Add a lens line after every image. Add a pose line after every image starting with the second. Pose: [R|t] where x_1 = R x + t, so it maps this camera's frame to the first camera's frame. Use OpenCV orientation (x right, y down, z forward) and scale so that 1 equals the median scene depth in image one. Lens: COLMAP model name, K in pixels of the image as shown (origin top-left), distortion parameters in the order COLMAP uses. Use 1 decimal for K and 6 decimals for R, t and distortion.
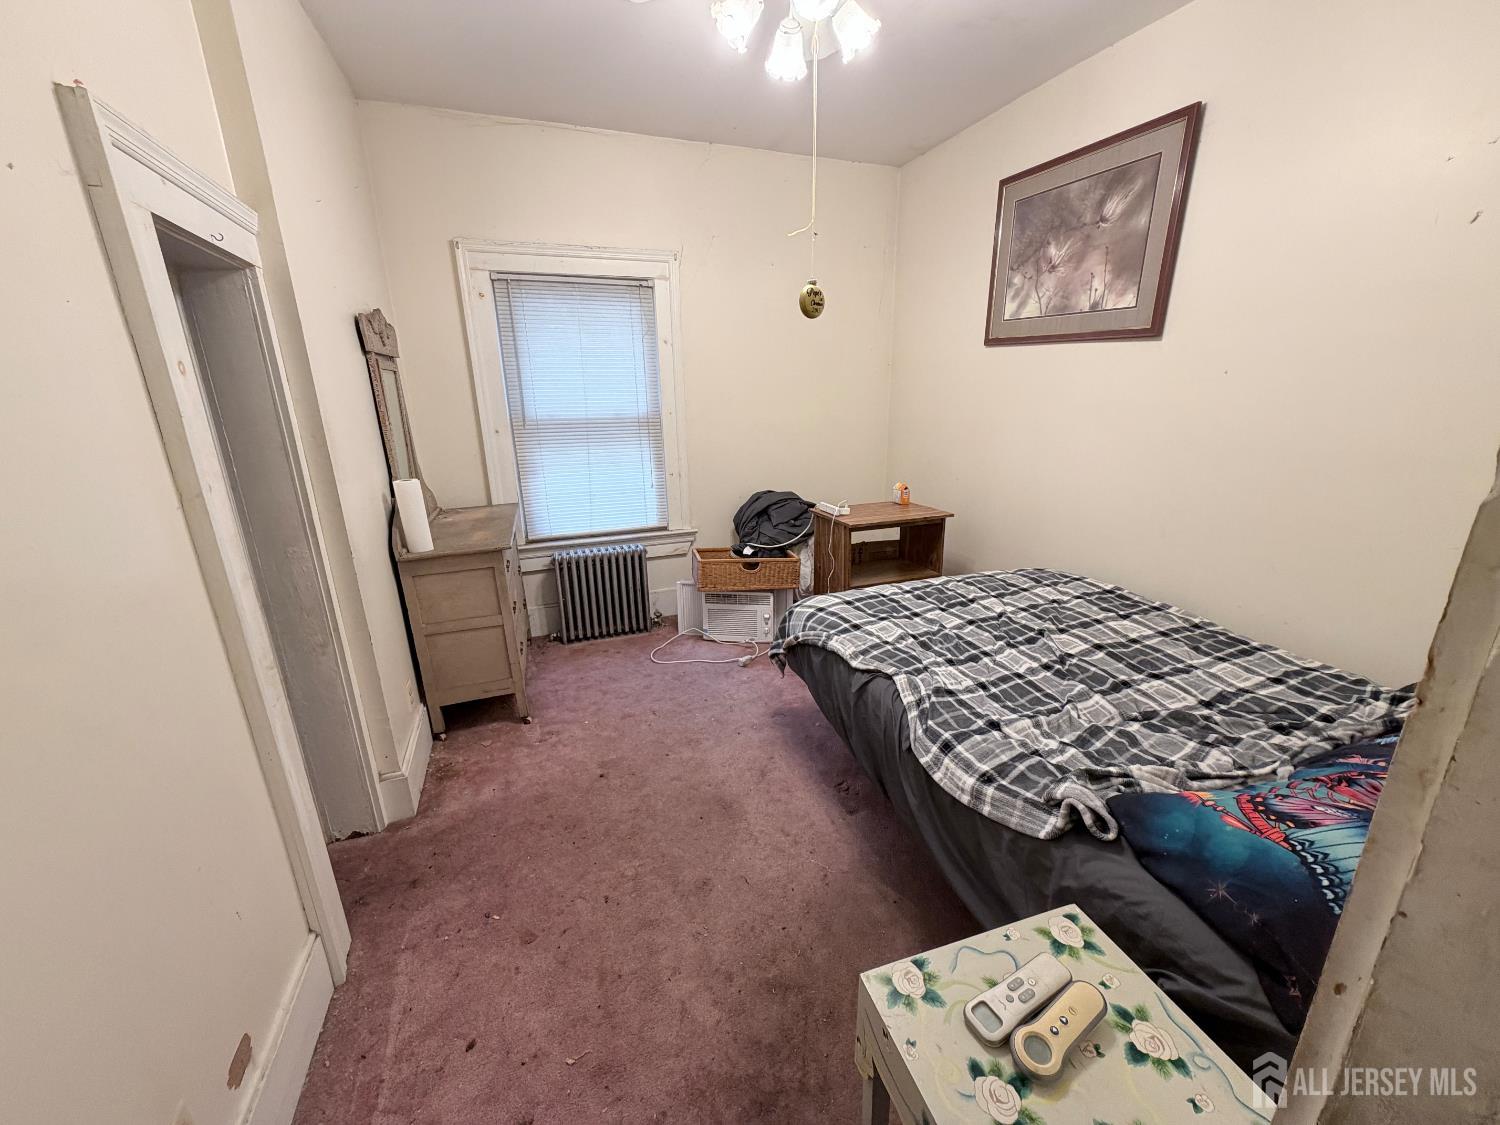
lens RADIAL K [[594.8, 0, 757.5], [0, 594.8, 562.7], [0, 0, 1]] dist [0.000442, -0.000072]
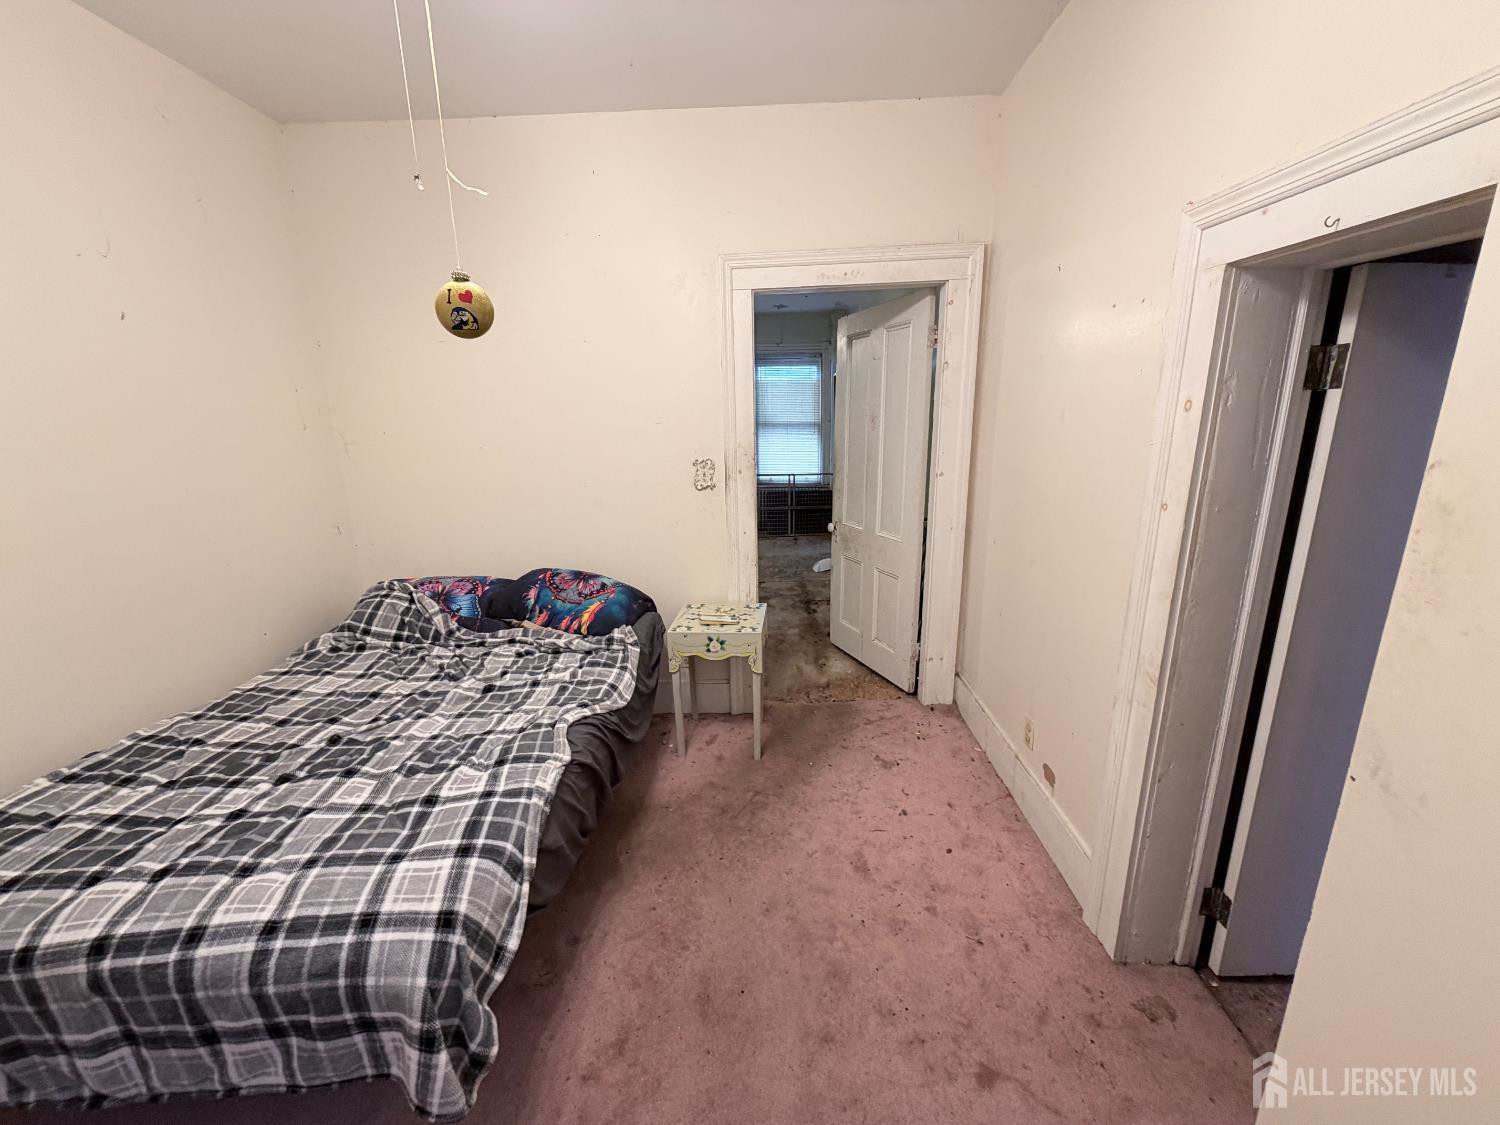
lens RADIAL K [[594.8, 0, 757.5], [0, 594.8, 562.7], [0, 0, 1]] dist [0.000442, -0.000072]
pose [[-0.931234, -0.056549, 0.360007, -0.383802], [0.136218, 0.862263, 0.487798, -0.453180], [-0.338006, 0.503293, -0.795266, 1.440819]]
